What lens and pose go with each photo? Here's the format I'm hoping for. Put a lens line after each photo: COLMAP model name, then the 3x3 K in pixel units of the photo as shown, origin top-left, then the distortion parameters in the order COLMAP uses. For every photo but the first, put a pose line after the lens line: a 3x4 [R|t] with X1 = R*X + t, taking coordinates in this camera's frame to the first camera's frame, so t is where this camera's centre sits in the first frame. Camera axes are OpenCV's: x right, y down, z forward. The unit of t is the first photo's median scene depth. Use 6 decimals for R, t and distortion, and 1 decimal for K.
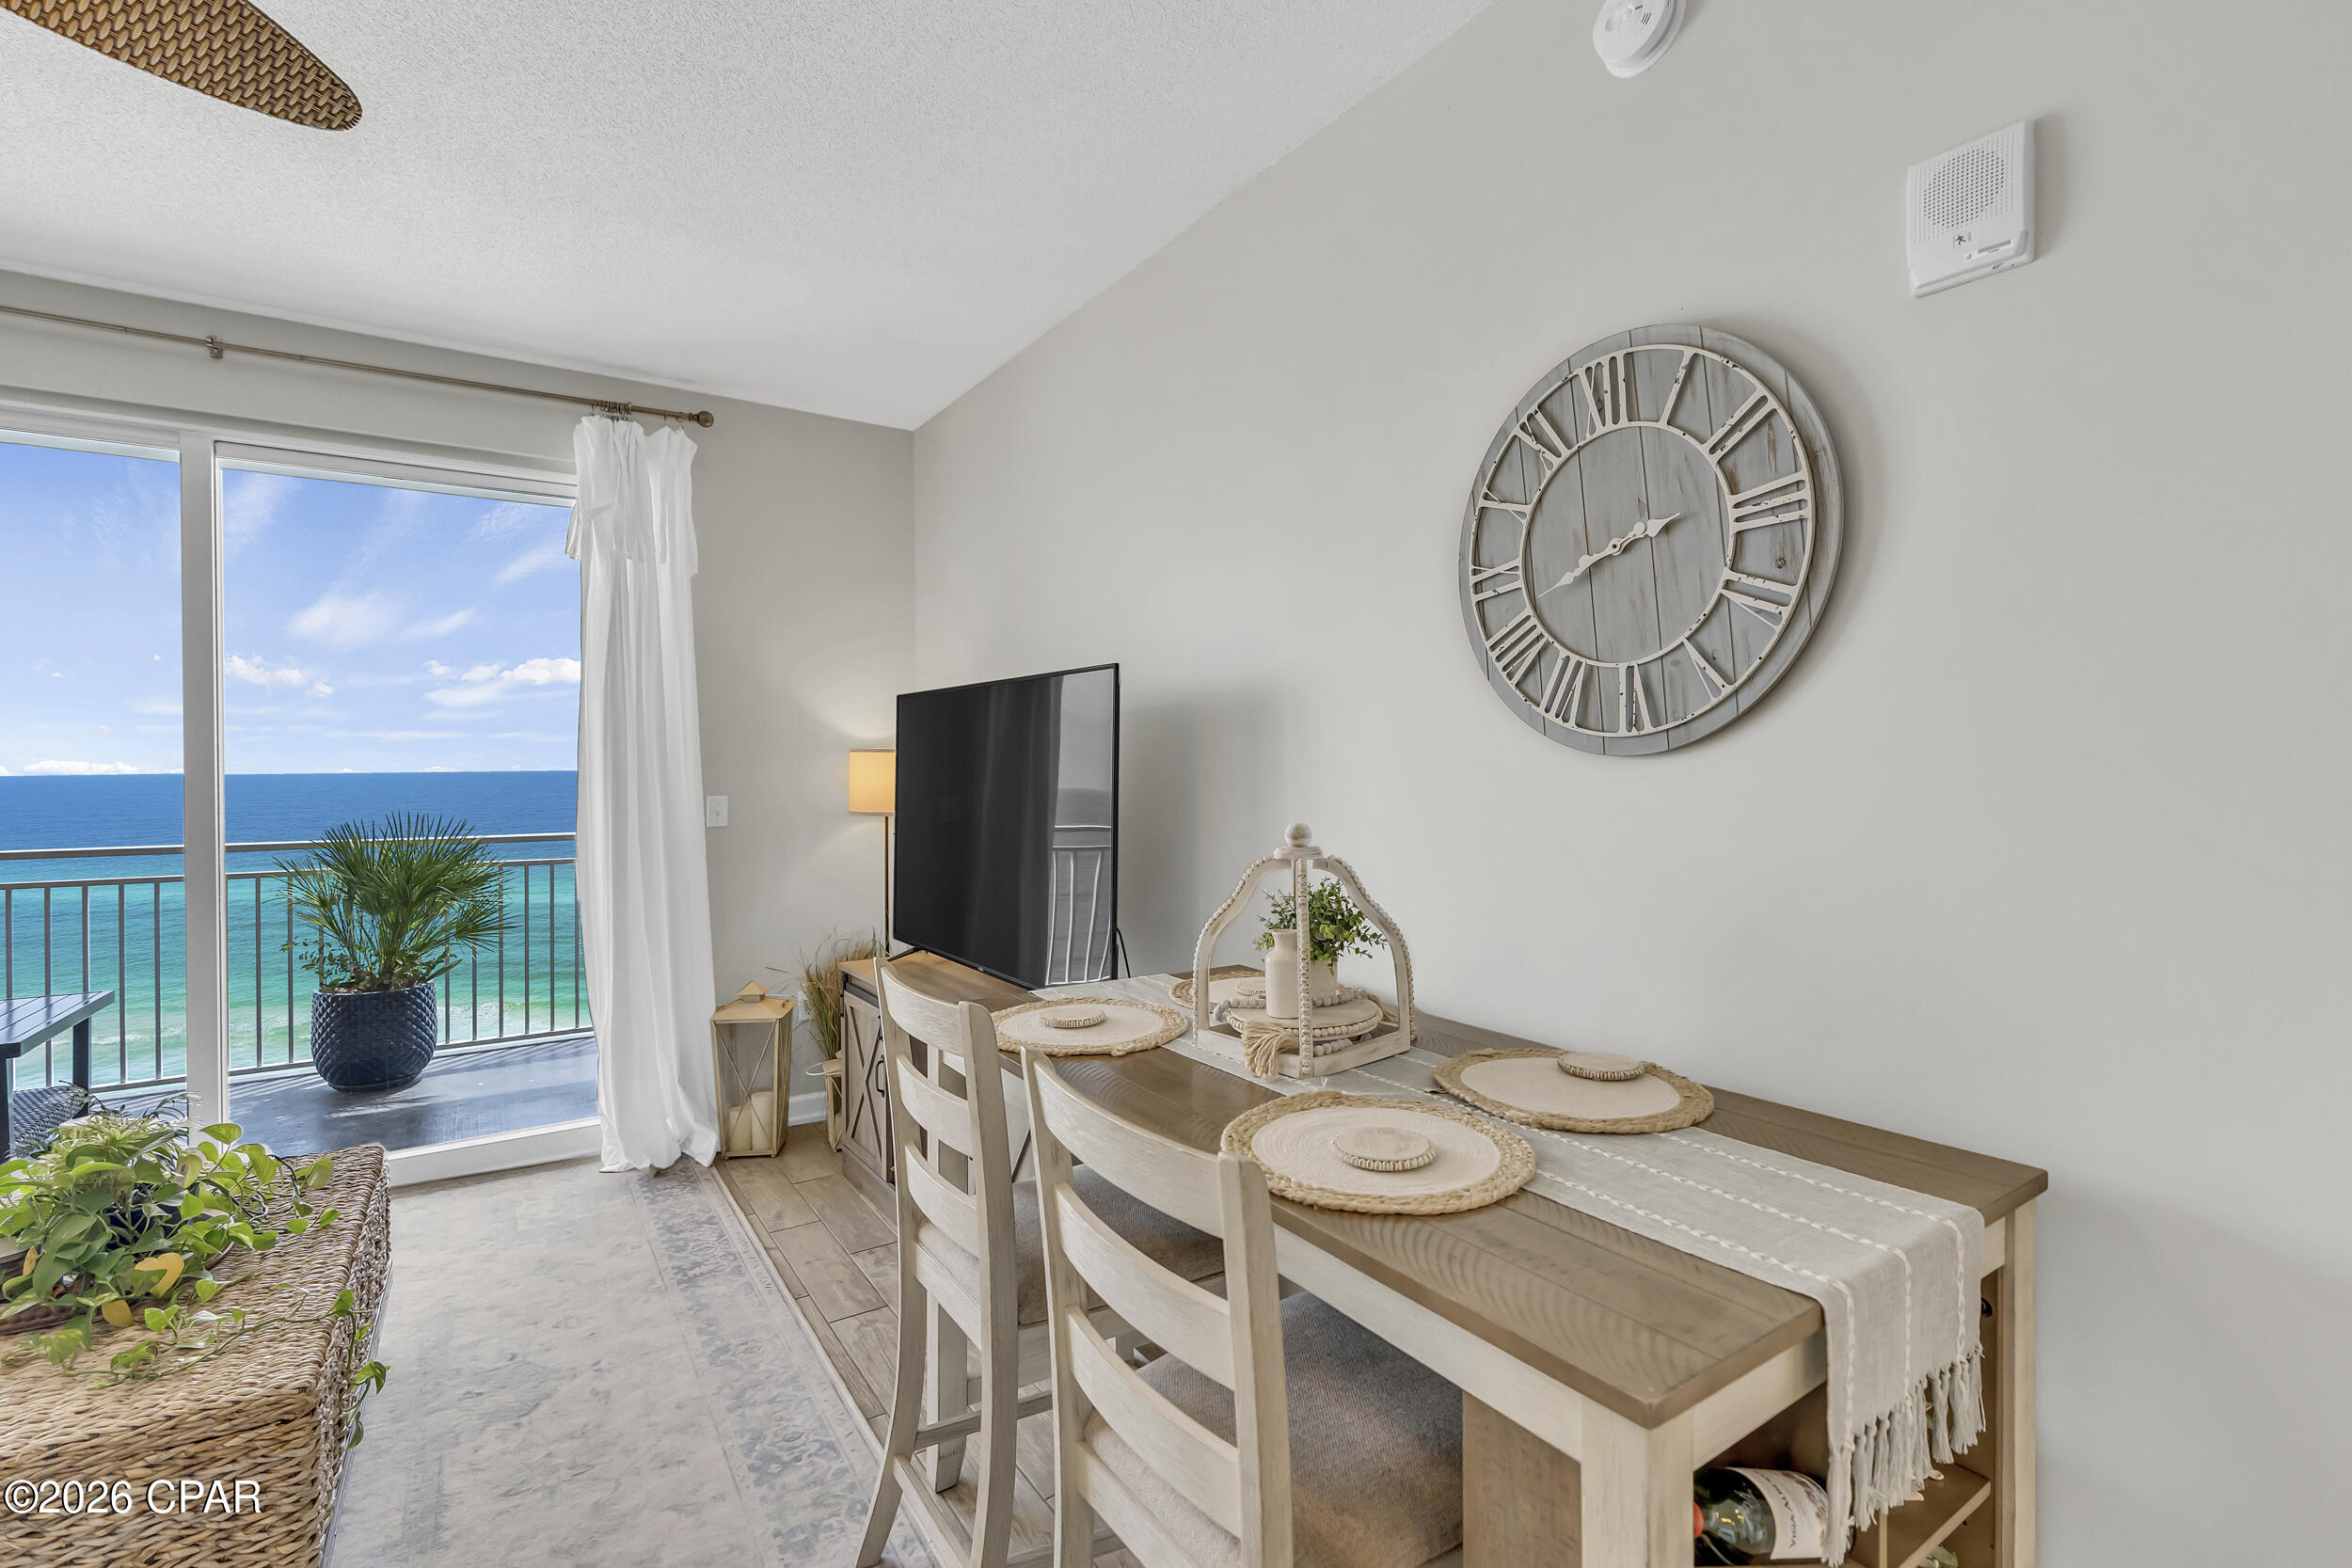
lens RADIAL K [[1057.9, 0, 1190.9], [0, 1057.9, 775.0], [0, 0, 1]] dist [-0.012274, 0.002841]
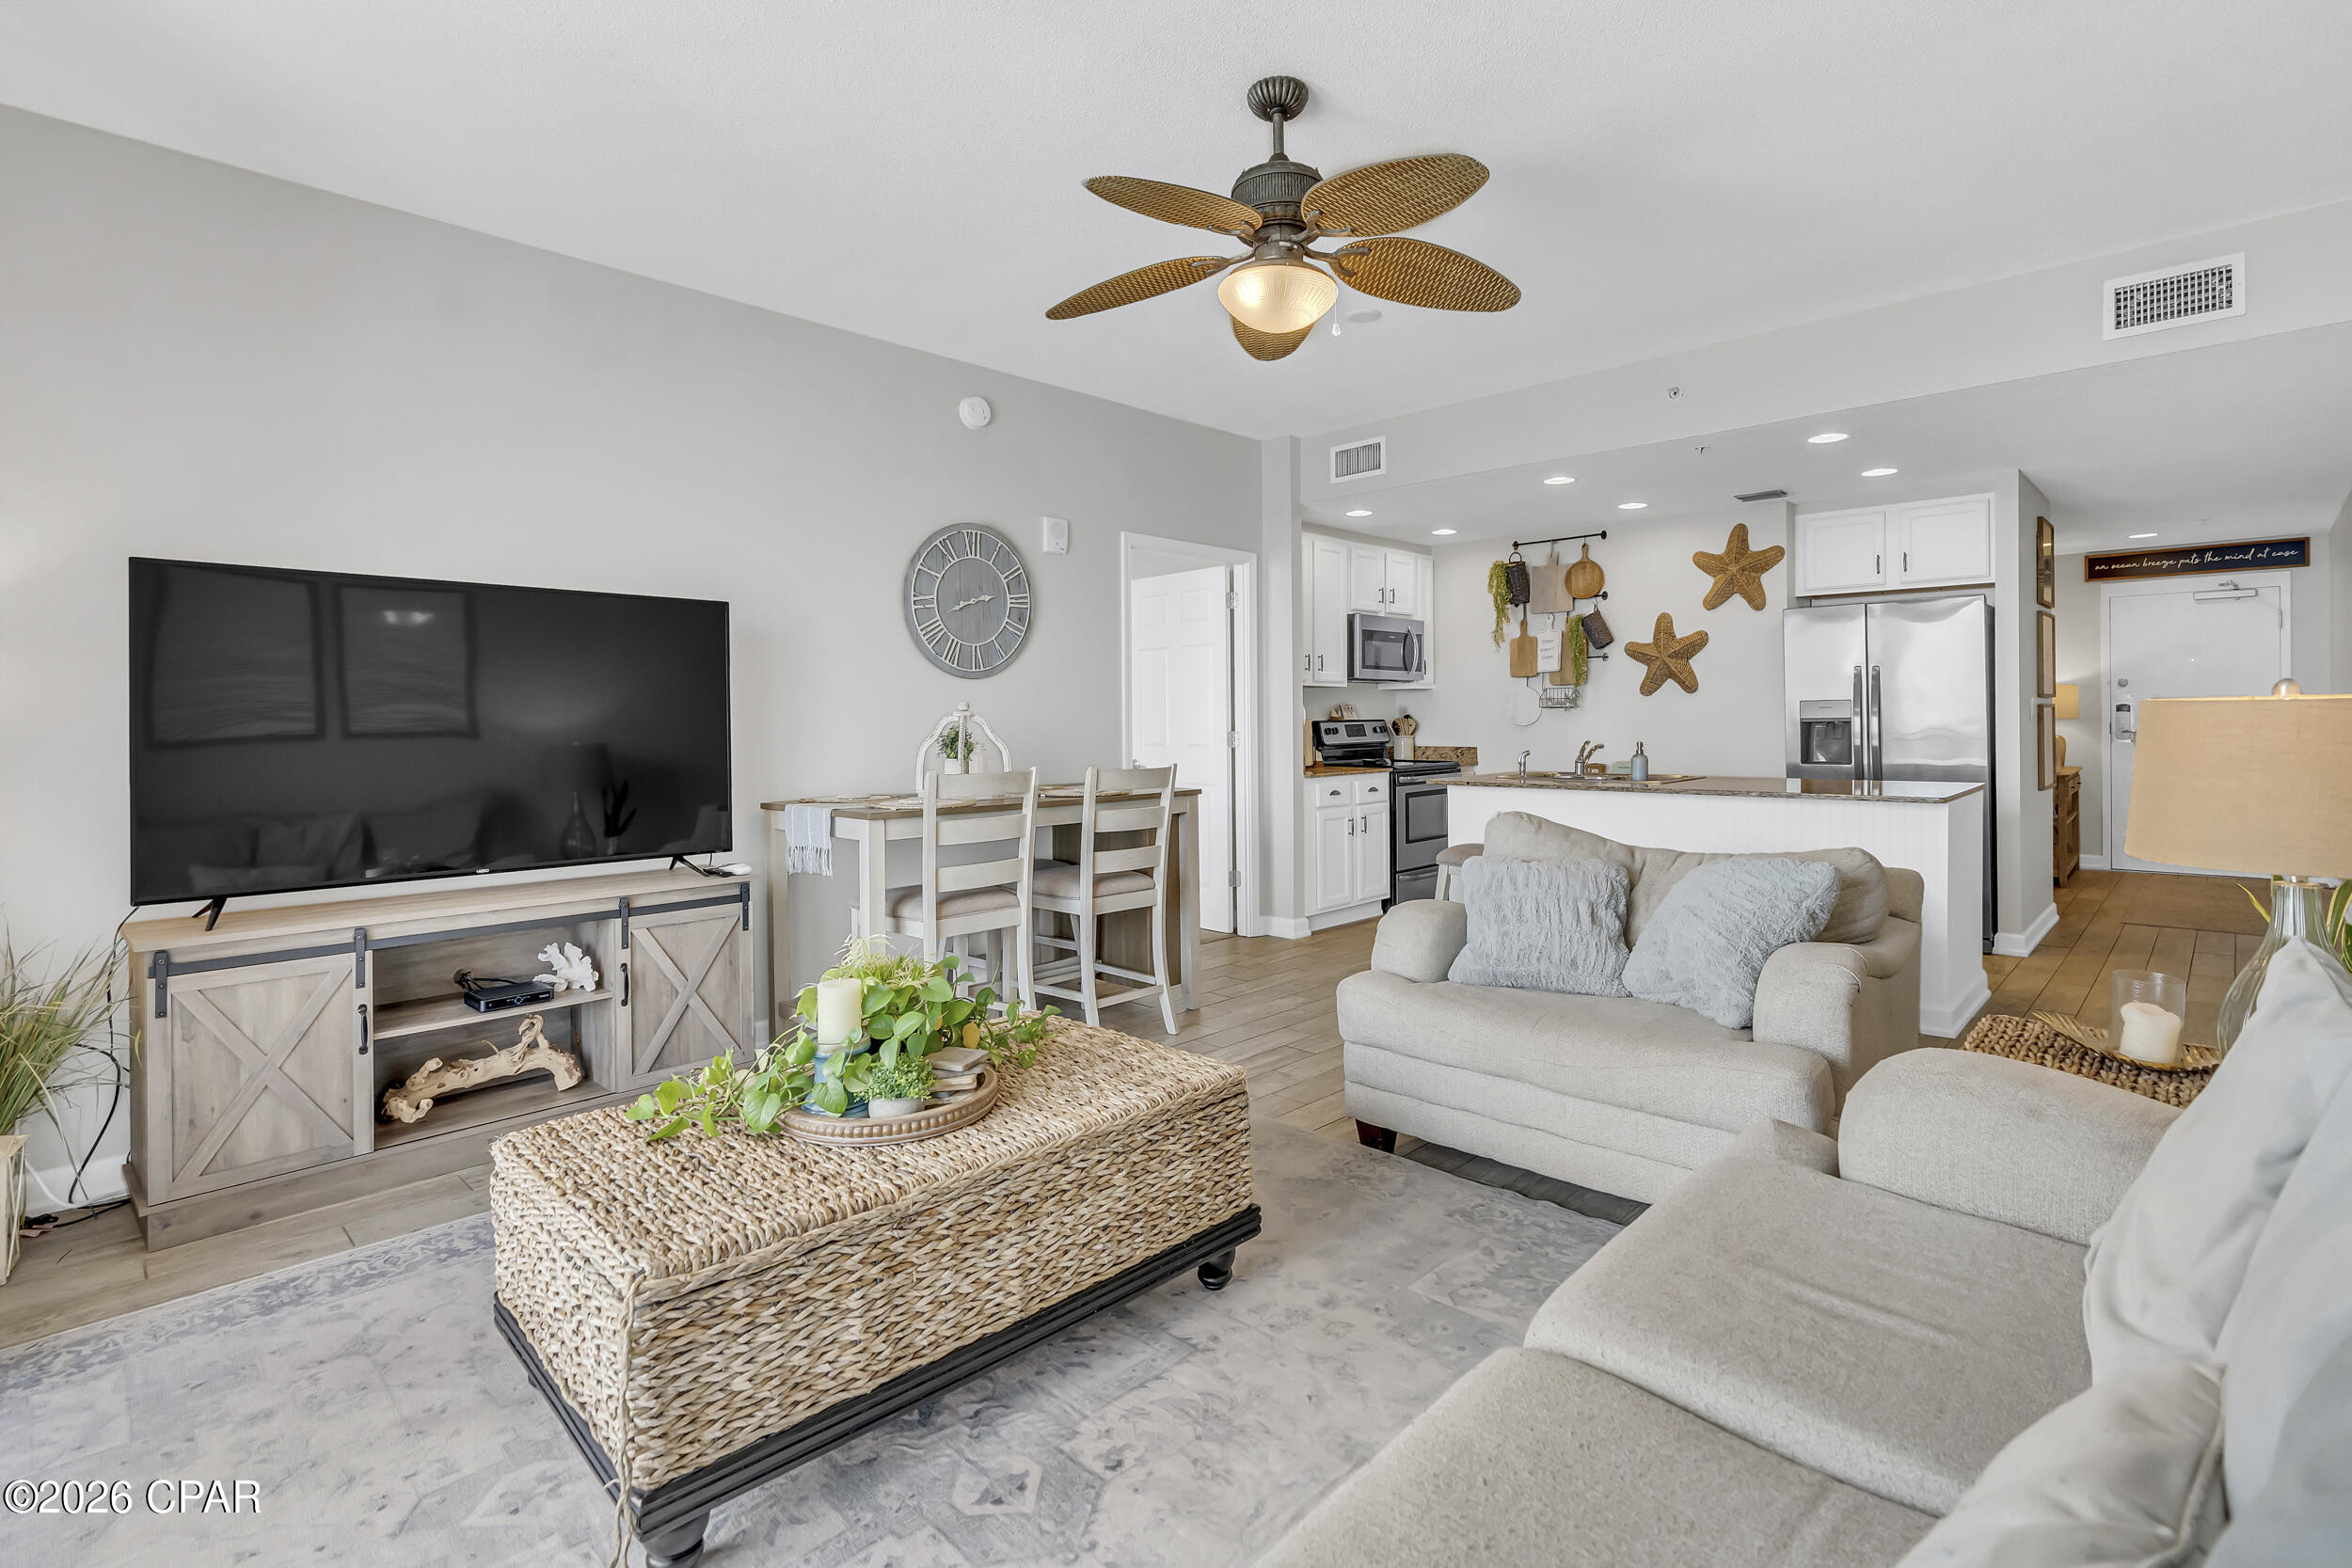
lens RADIAL K [[1057.9, 0, 1218.2], [0, 1057.9, 733.8], [0, 0, 1]] dist [-0.012274, 0.002841]
pose [[-0.217521, -0.007136, 0.976030, -2.069223], [0.019400, 0.999744, 0.011633, 0.092099], [-0.975863, 0.021466, -0.217327, 0.855023]]
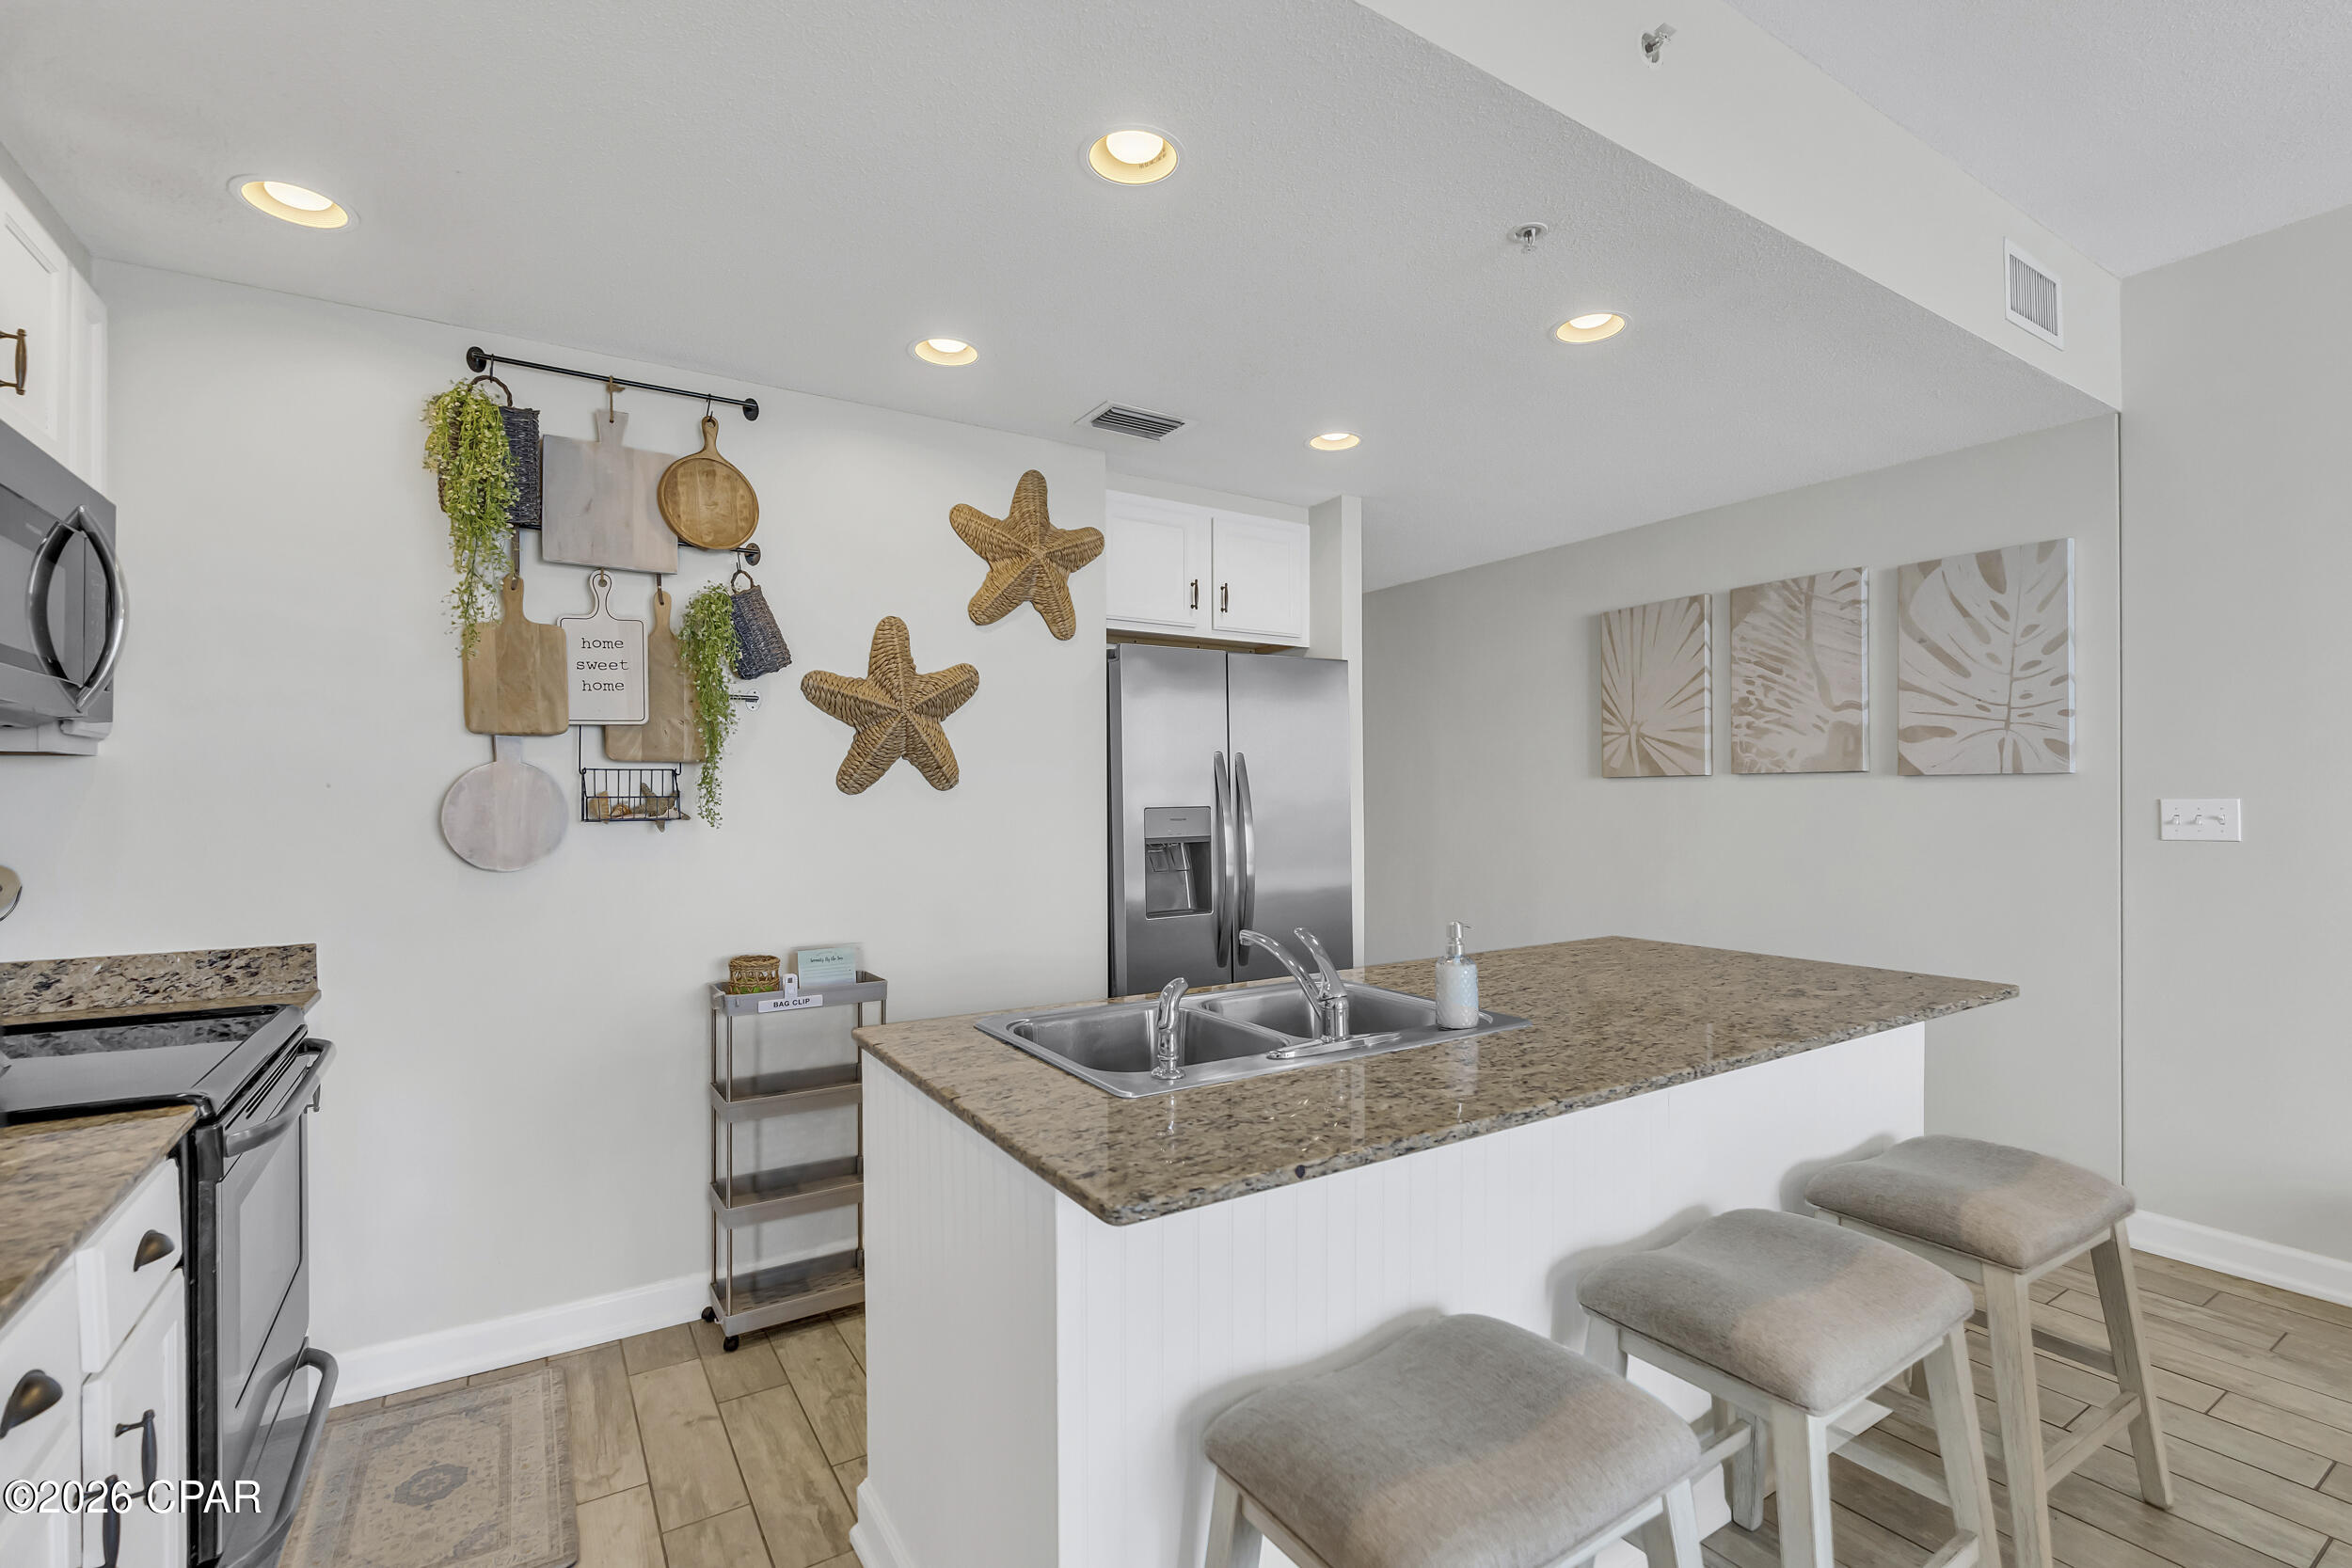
lens RADIAL K [[1057.9, 0, 1189.3], [0, 1057.9, 803.8], [0, 0, 1]] dist [-0.012274, 0.002841]
pose [[-0.999453, 0.011642, 0.030965, 0.380435], [0.012046, 0.999844, 0.012888, 0.037297], [-0.030810, 0.013254, -0.999437, 0.297158]]
